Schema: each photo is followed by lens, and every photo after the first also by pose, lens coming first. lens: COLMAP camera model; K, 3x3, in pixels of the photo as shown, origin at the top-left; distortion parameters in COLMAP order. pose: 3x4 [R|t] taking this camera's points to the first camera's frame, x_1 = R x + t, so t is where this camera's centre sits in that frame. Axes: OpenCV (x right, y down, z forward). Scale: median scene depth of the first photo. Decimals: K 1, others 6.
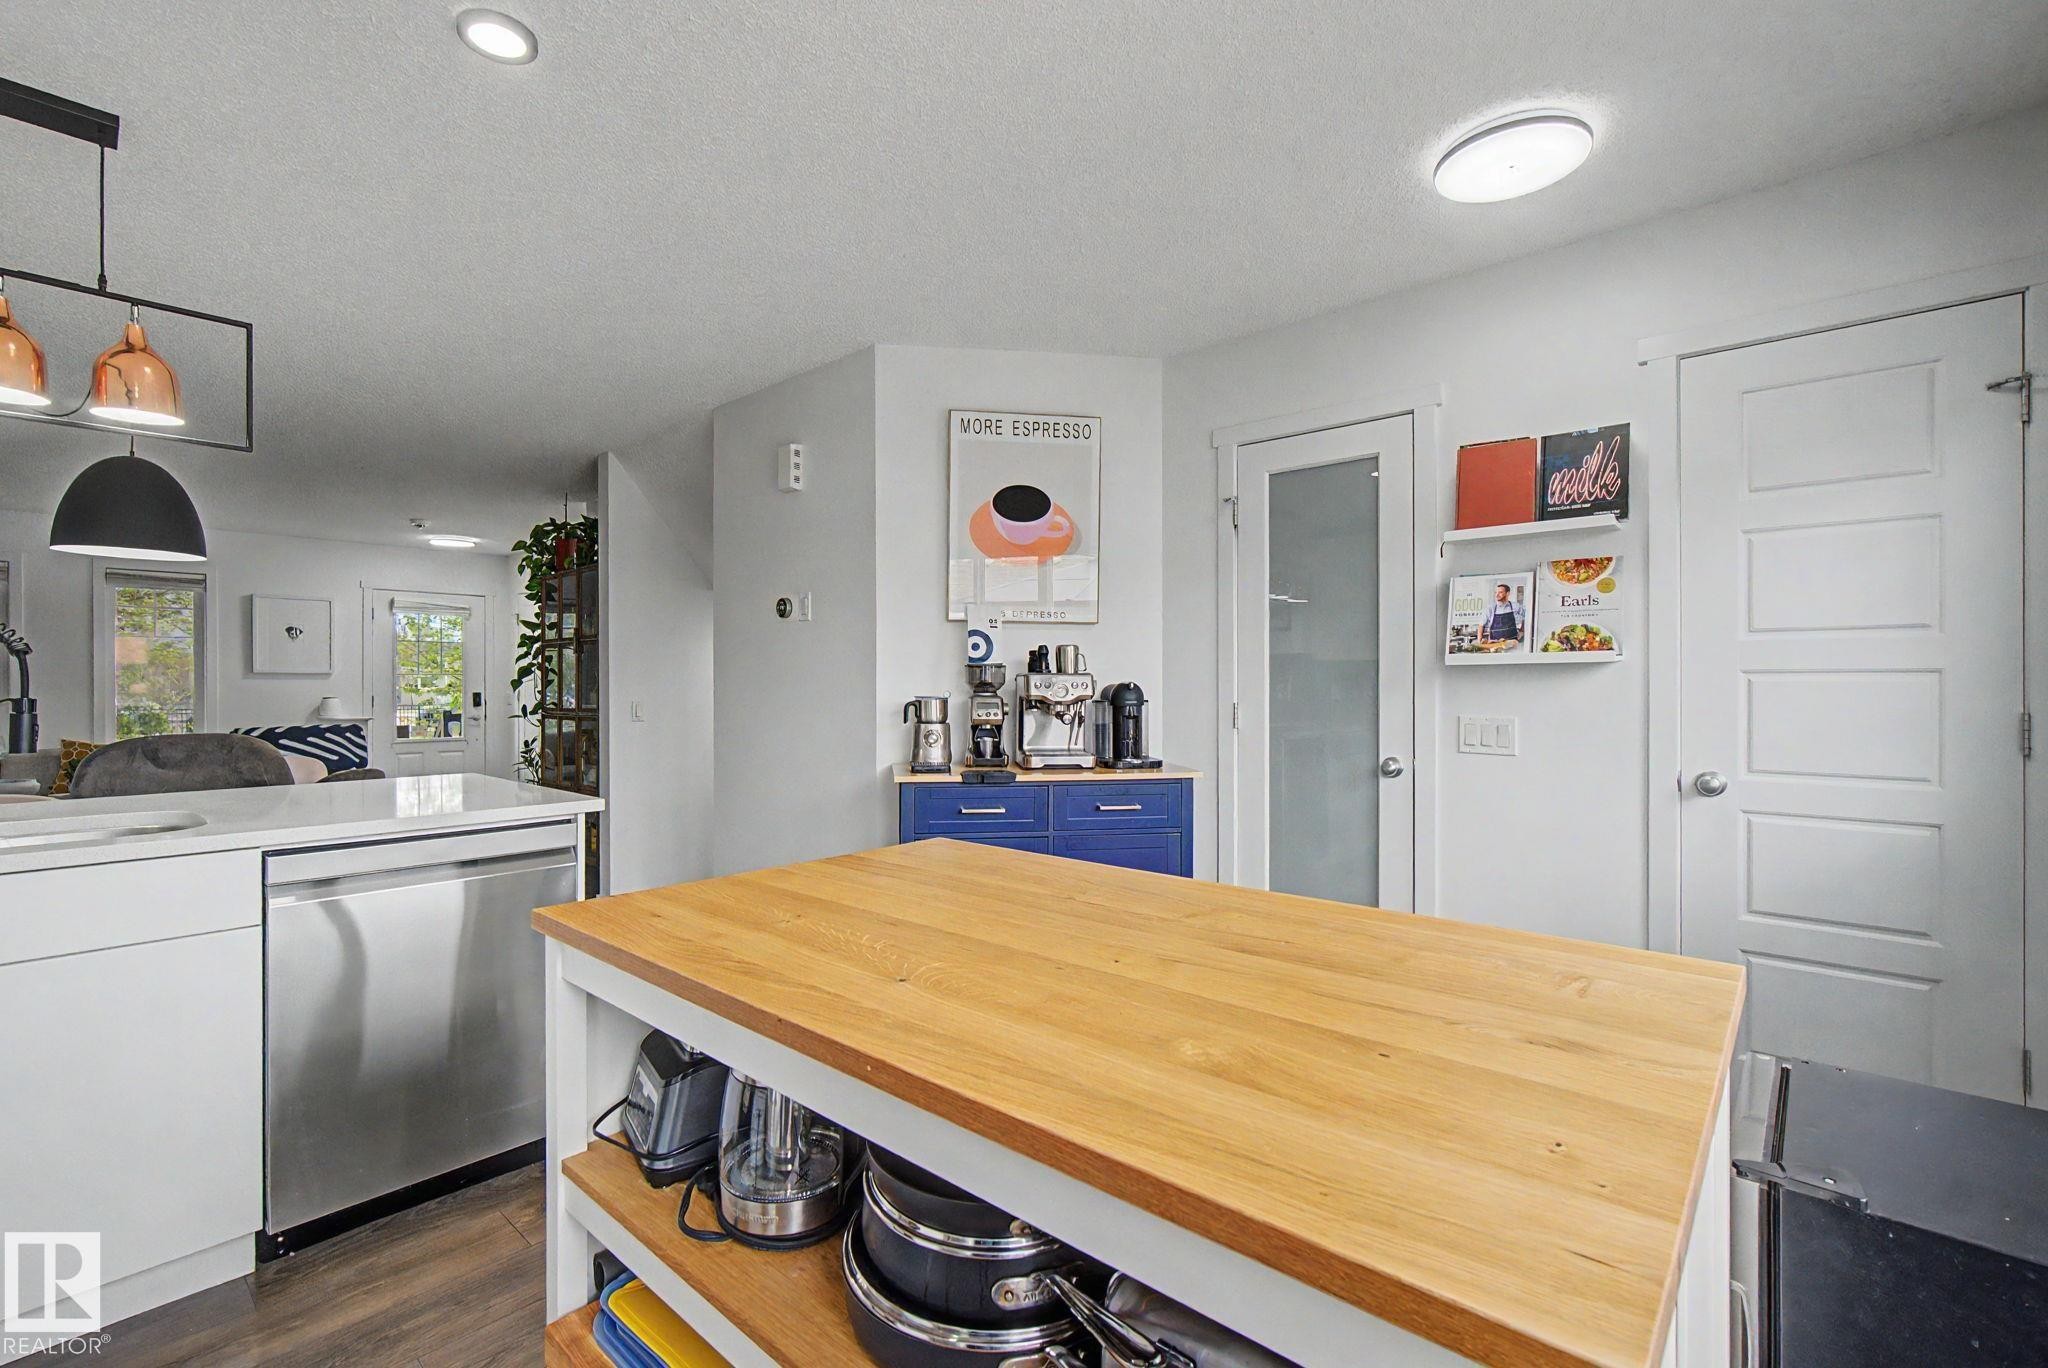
lens RADIAL K [[887.6, 0, 1018.0], [0, 887.6, 692.9], [0, 0, 1]] dist [-0.009095, 0.004022]
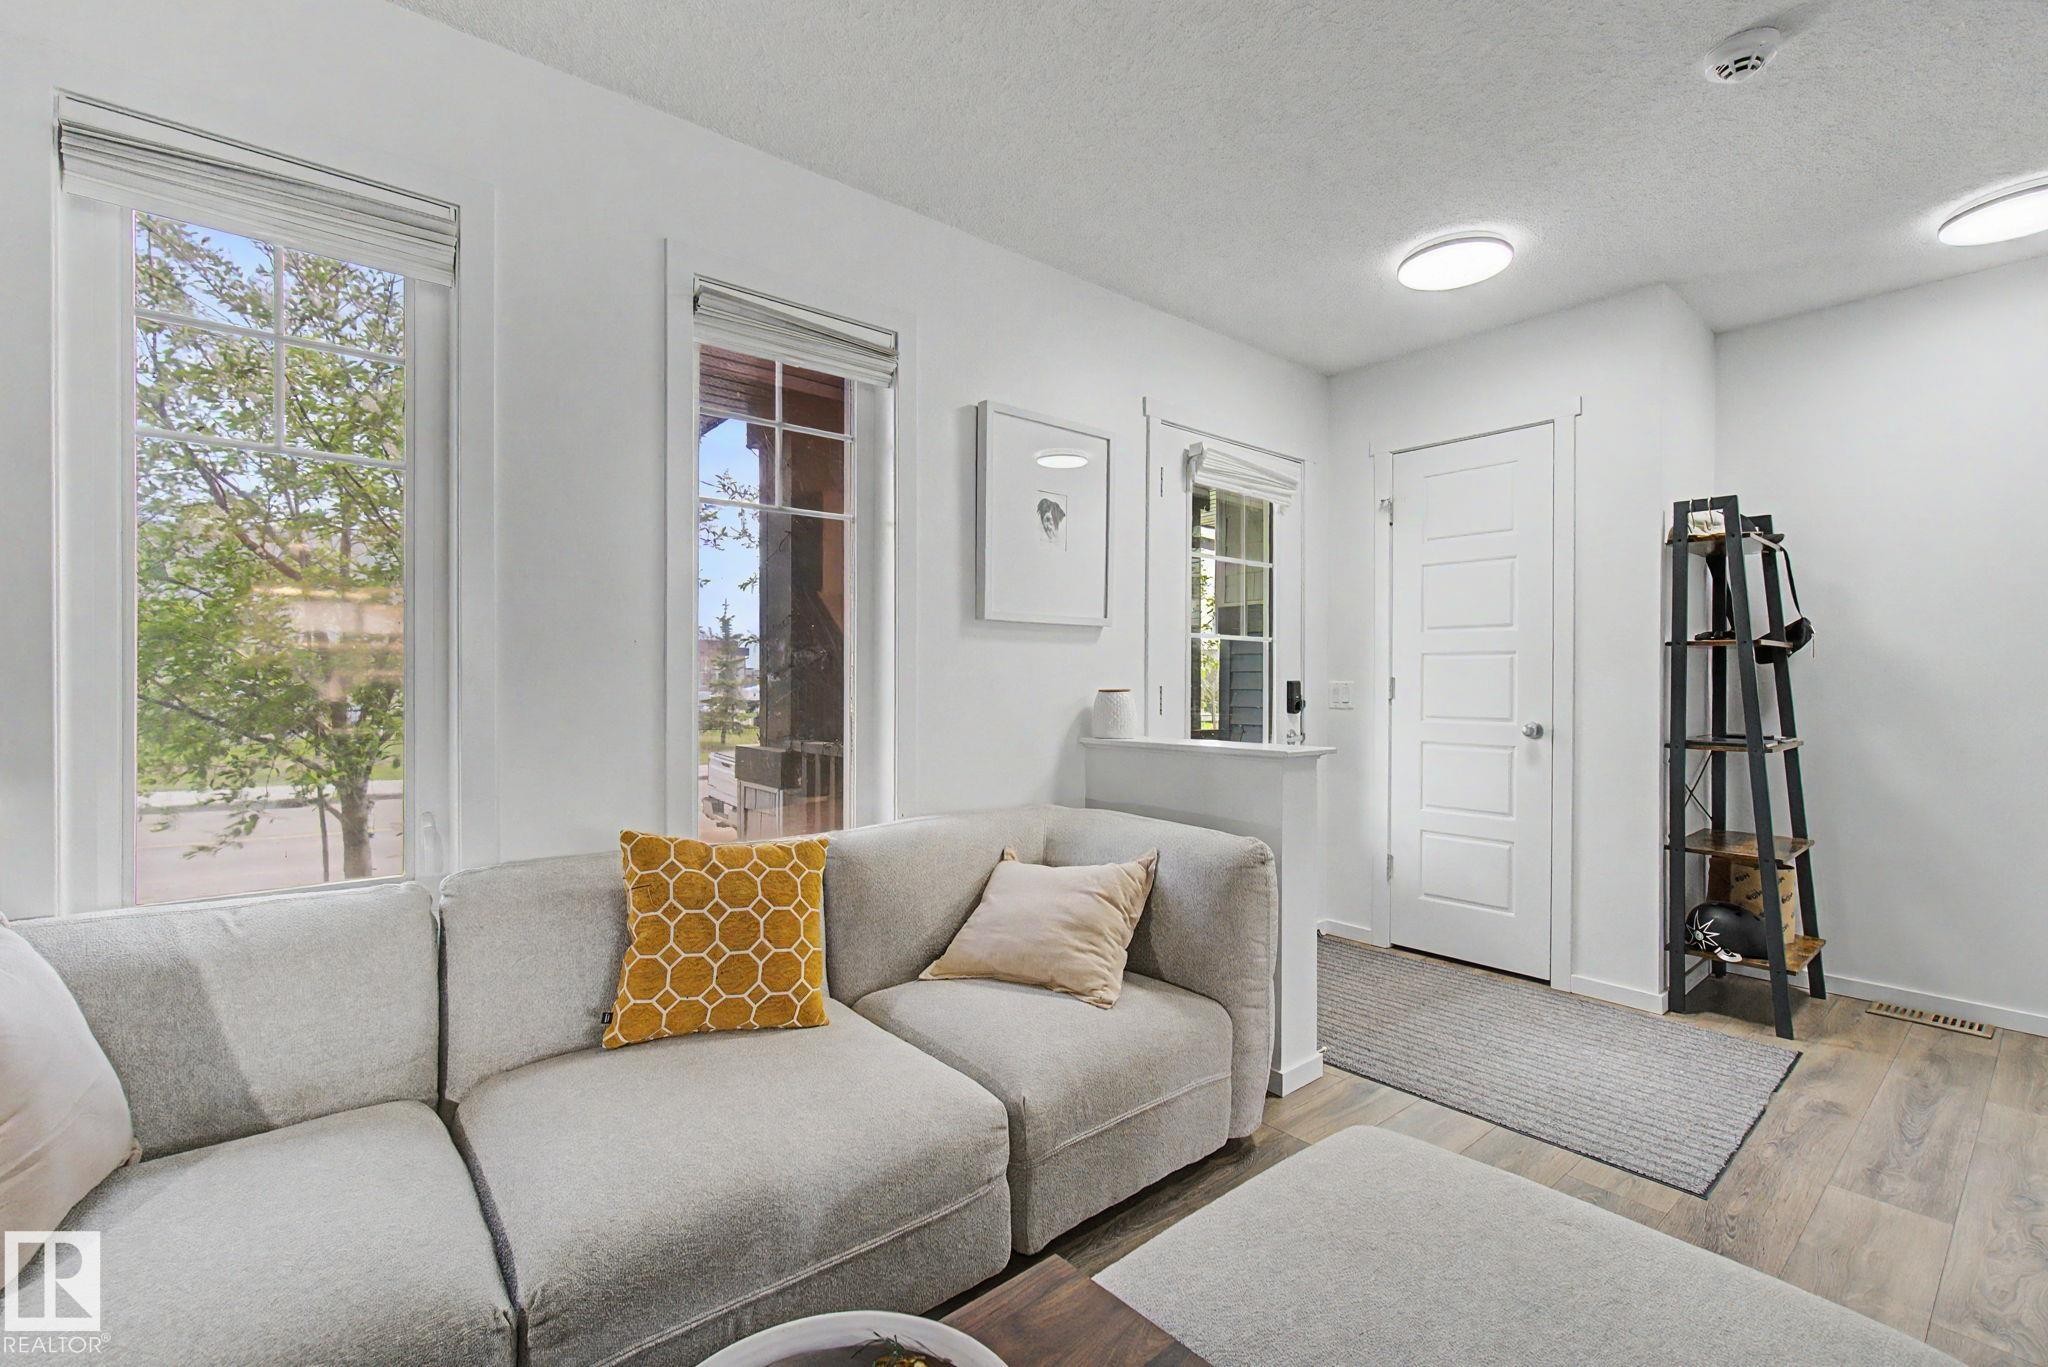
lens RADIAL K [[887.6, 0, 1028.0], [0, 887.6, 688.1], [0, 0, 1]] dist [-0.009095, 0.004022]
pose [[0.989393, 0.003778, -0.145213, -1.035683], [-0.004361, 0.999984, -0.003696, 0.008672], [0.145197, 0.004290, 0.989394, 0.838534]]
